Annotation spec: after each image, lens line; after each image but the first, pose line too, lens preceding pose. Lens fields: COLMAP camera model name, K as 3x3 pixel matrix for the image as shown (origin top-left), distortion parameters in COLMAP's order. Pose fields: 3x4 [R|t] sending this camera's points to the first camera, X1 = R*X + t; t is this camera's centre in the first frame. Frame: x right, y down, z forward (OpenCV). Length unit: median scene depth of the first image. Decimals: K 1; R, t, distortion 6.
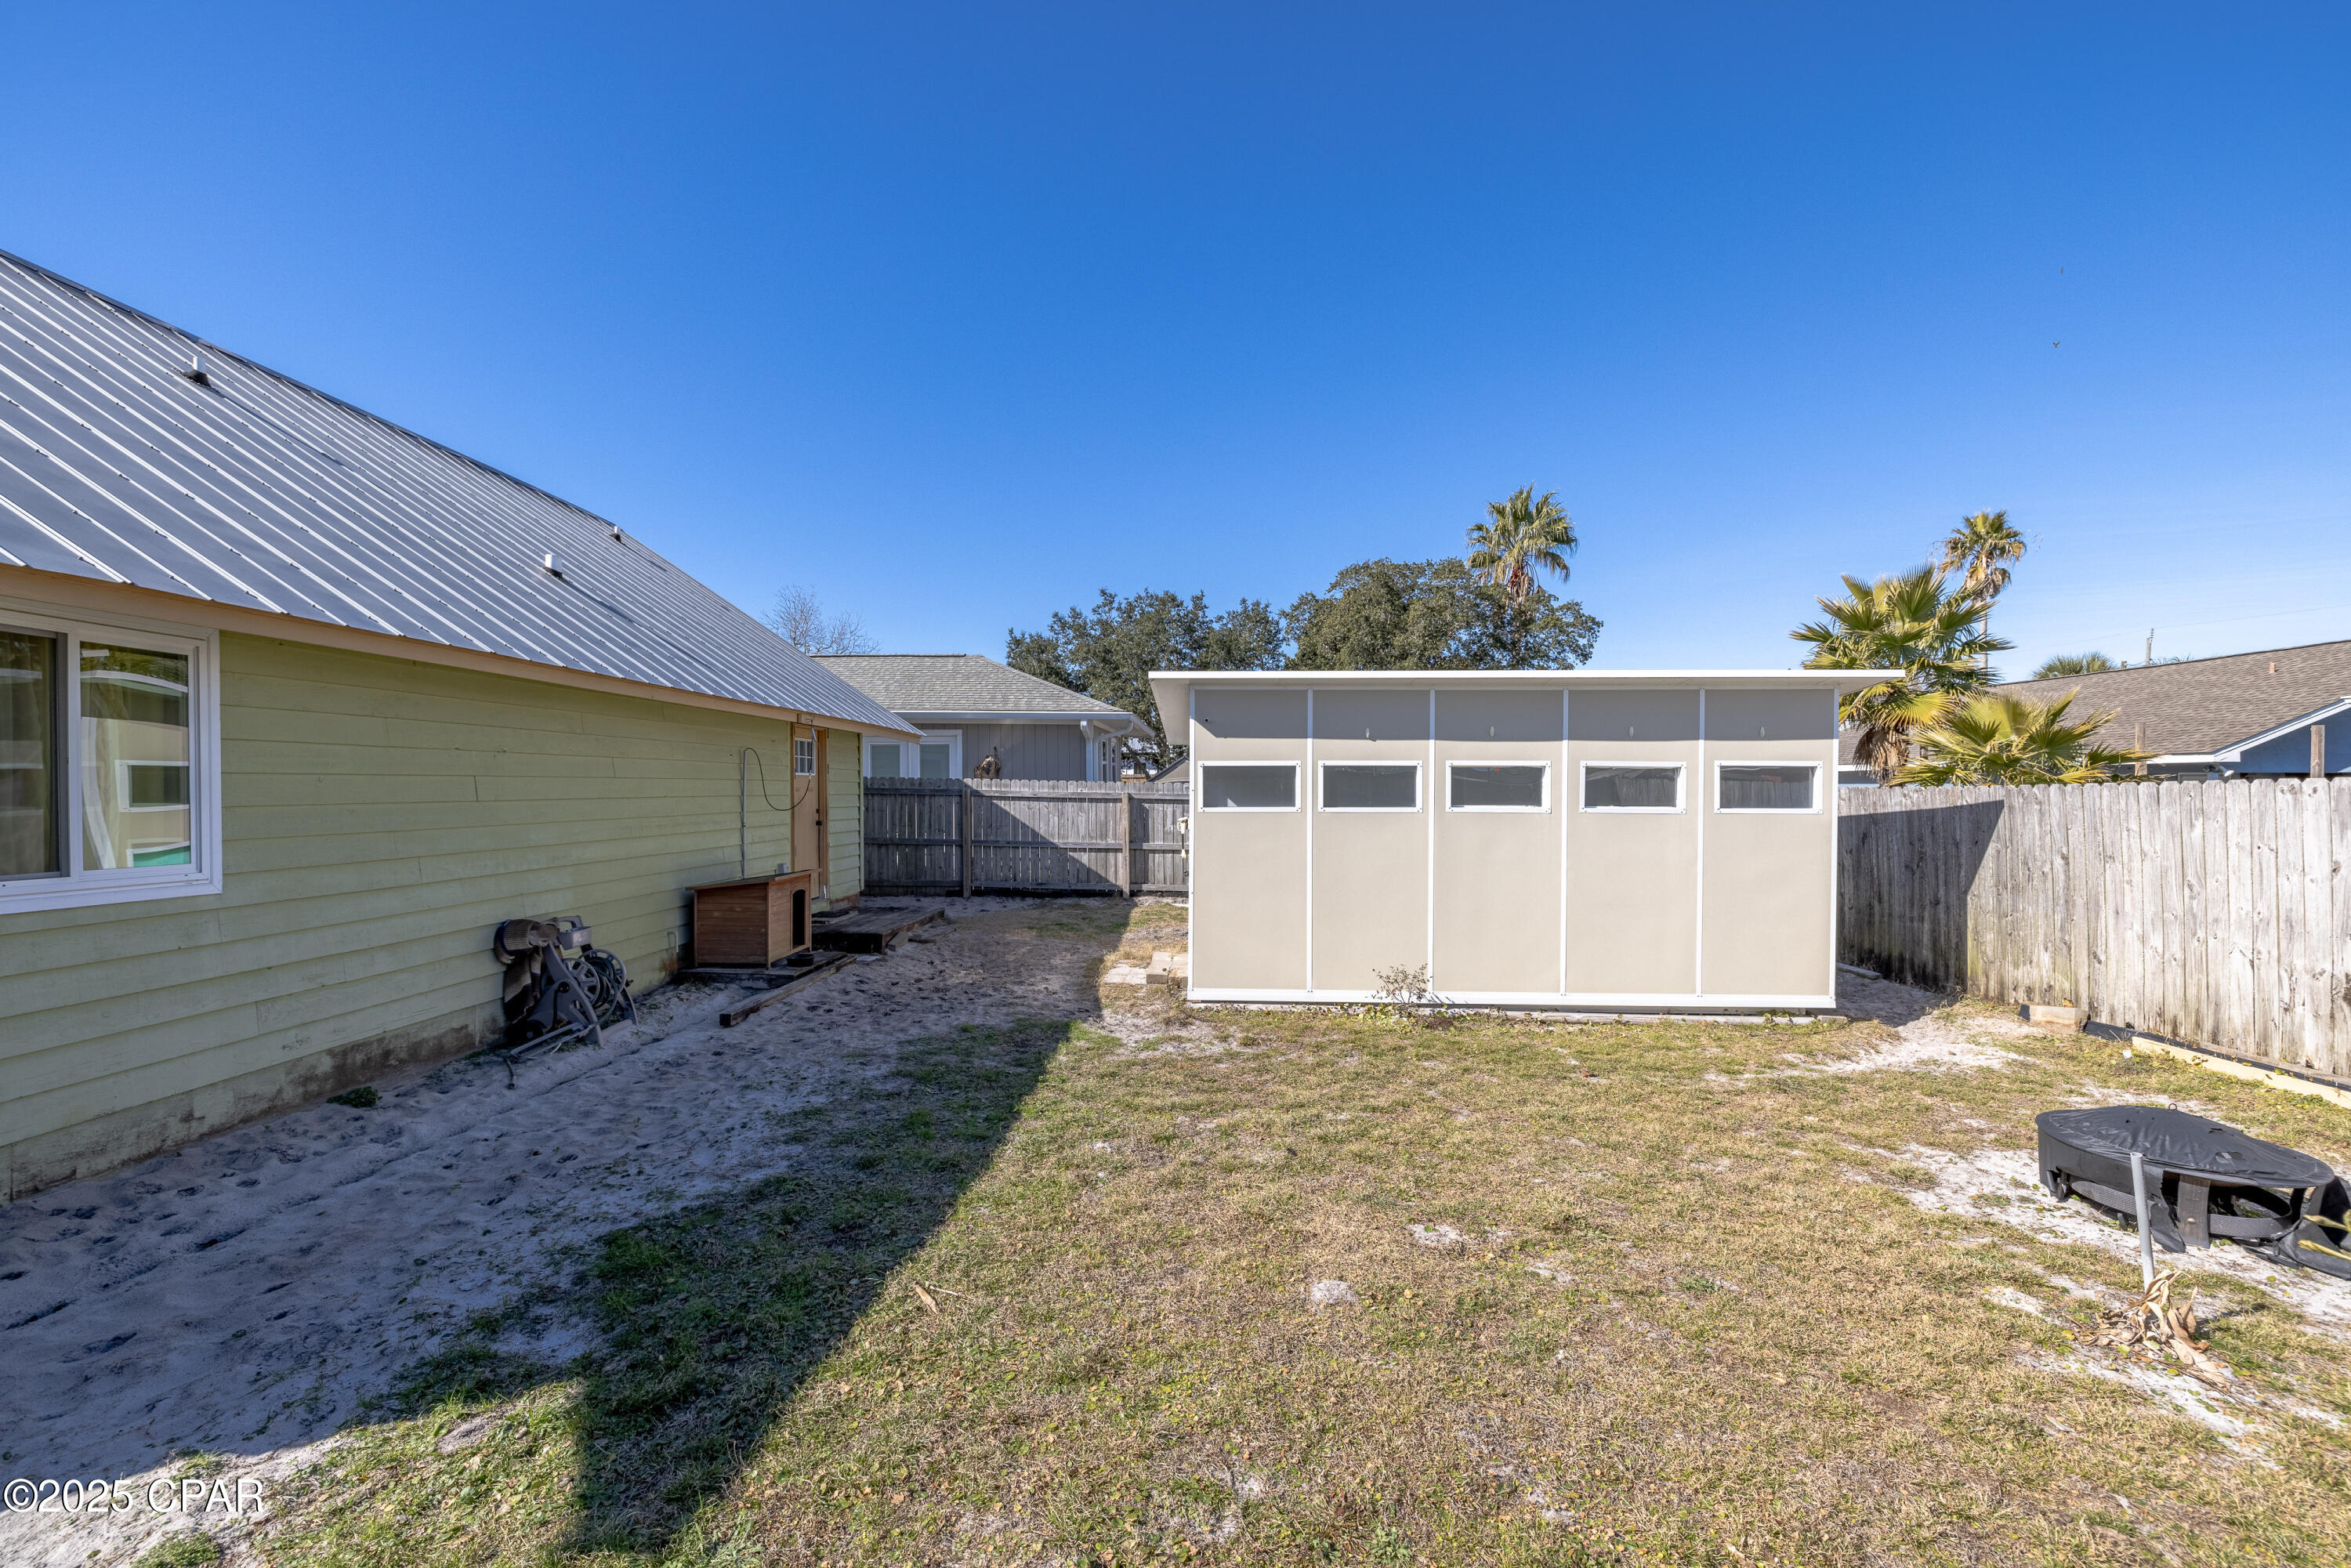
lens RADIAL K [[990.0, 0, 1173.1], [0, 990.0, 810.3], [0, 0, 1]] dist [-0.002144, 0.000212]
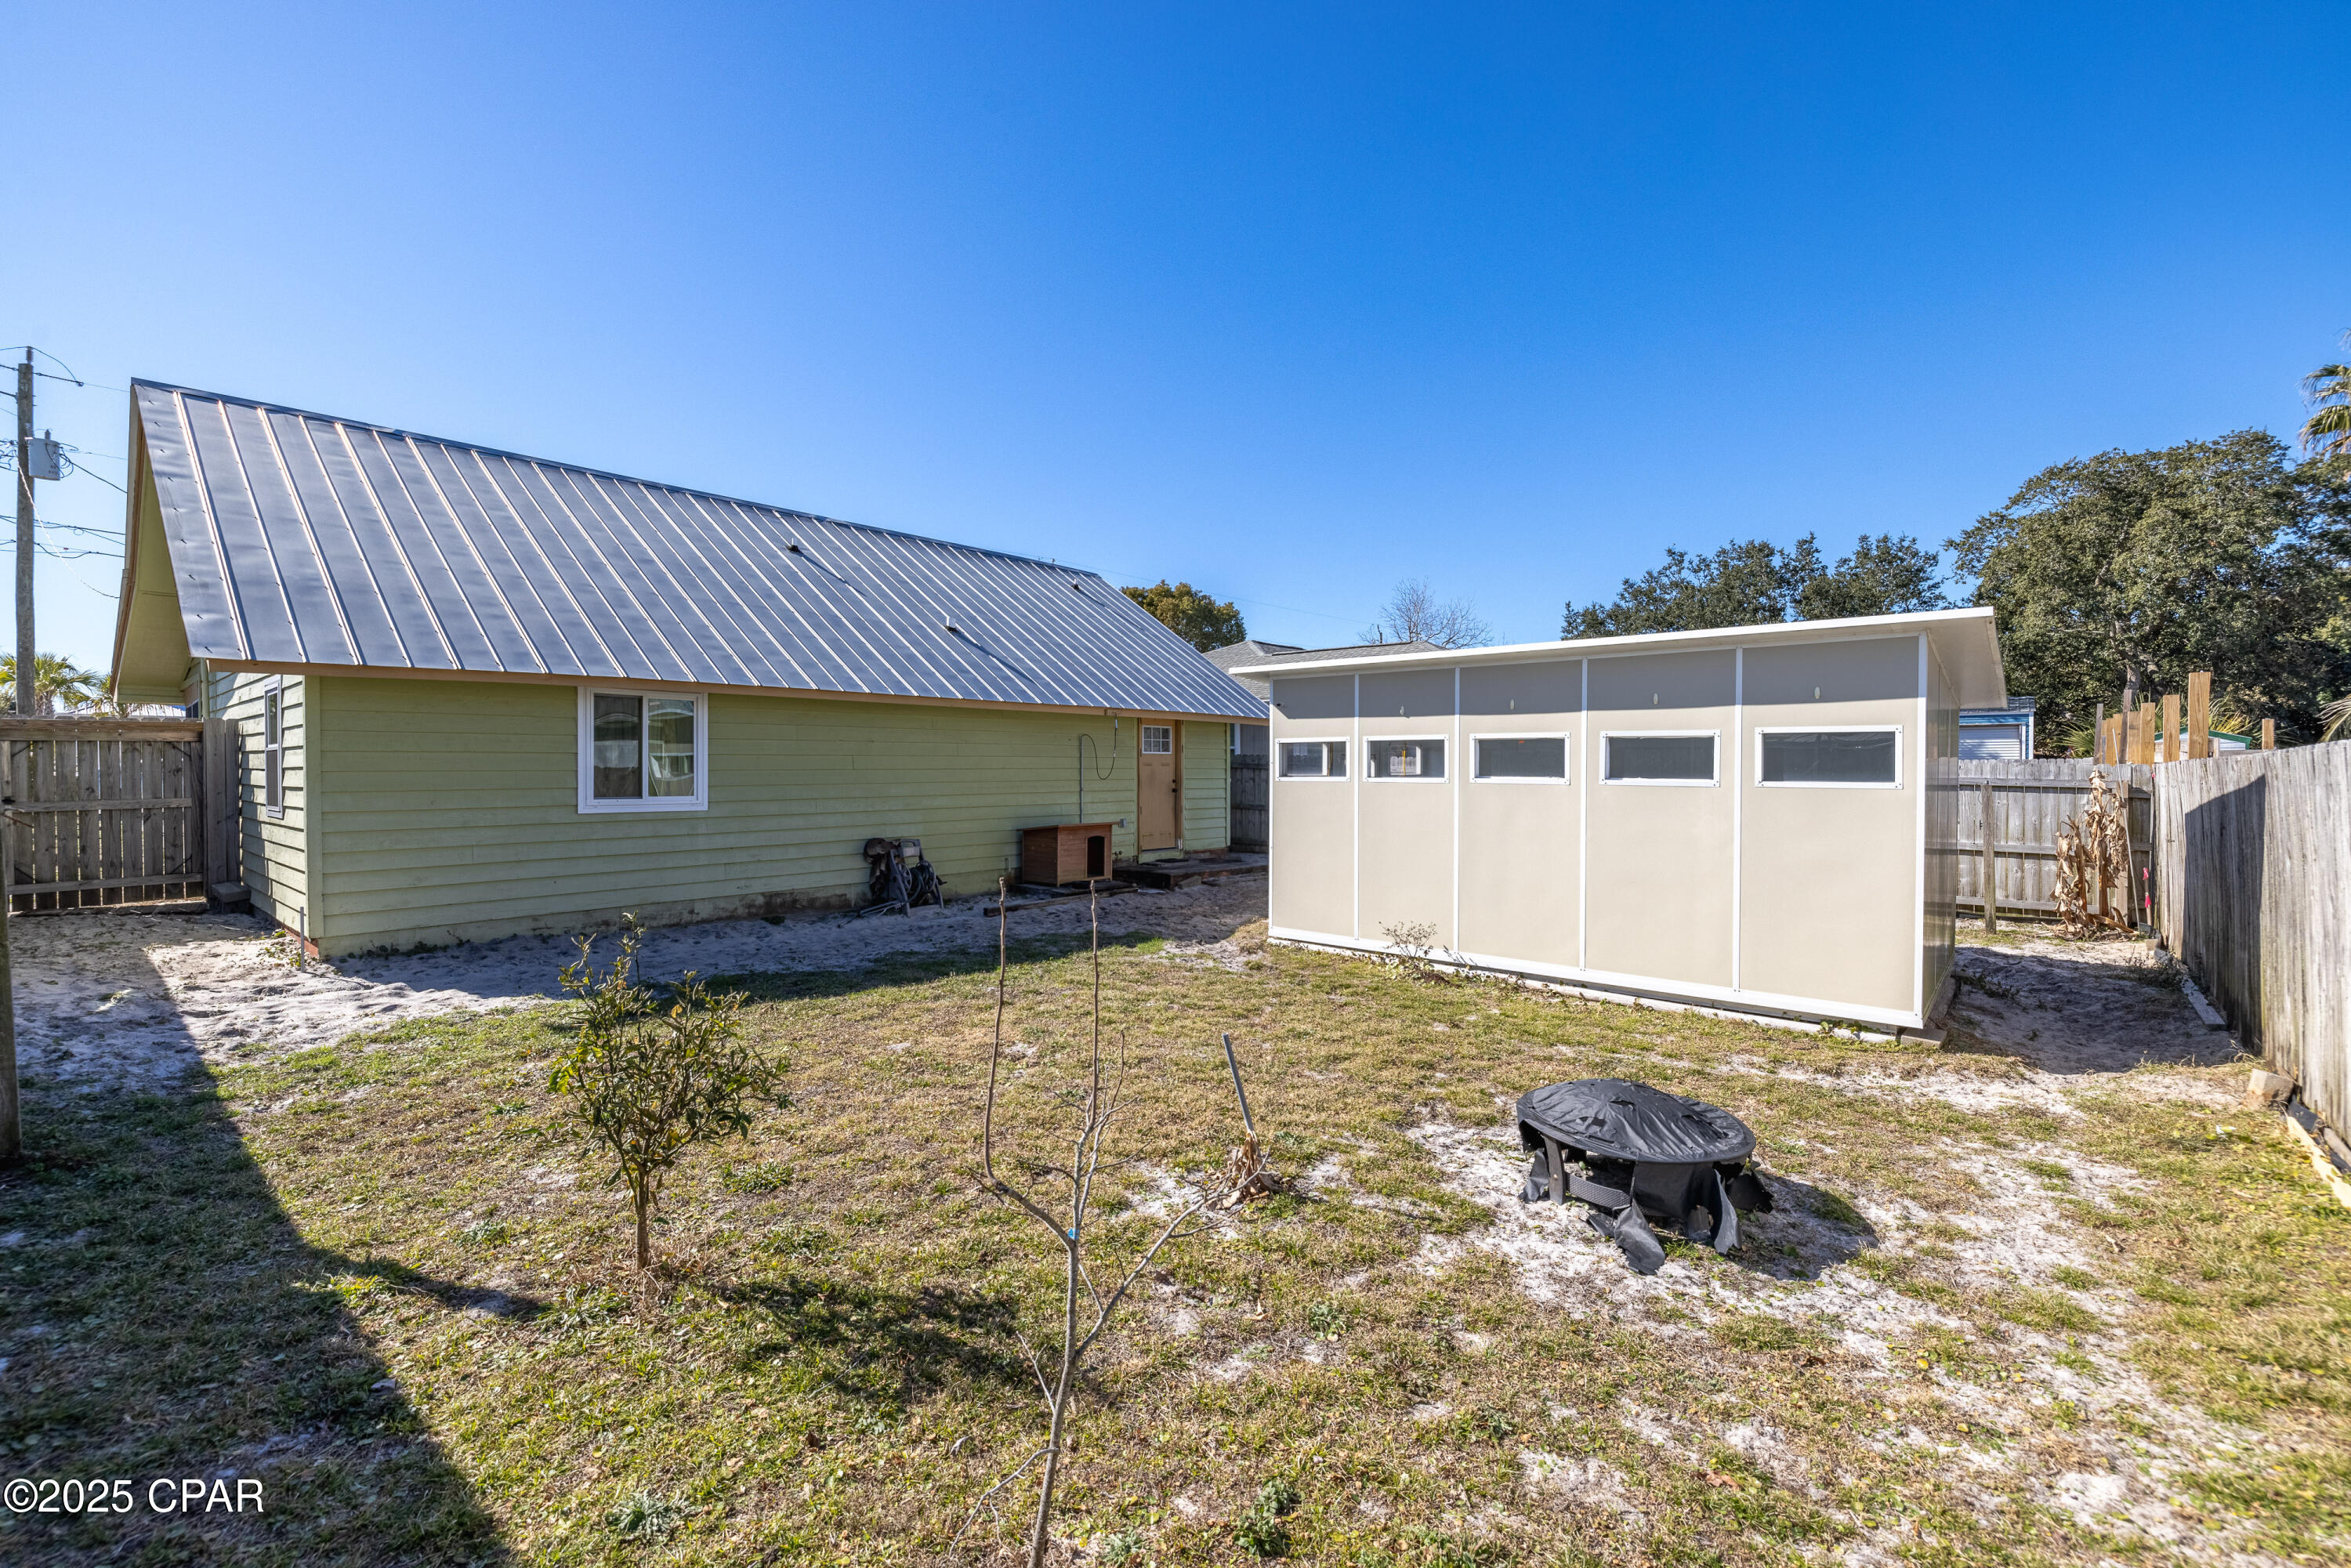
lens RADIAL K [[1001.6, 0, 1170.8], [0, 1001.6, 766.3], [0, 0, 1]] dist [0.000845, -0.000057]
pose [[0.774778, -0.000663, -0.632233, 0.709523], [-0.013885, 0.999740, -0.018064, 0.008207], [0.632081, 0.022774, 0.774568, -0.031424]]
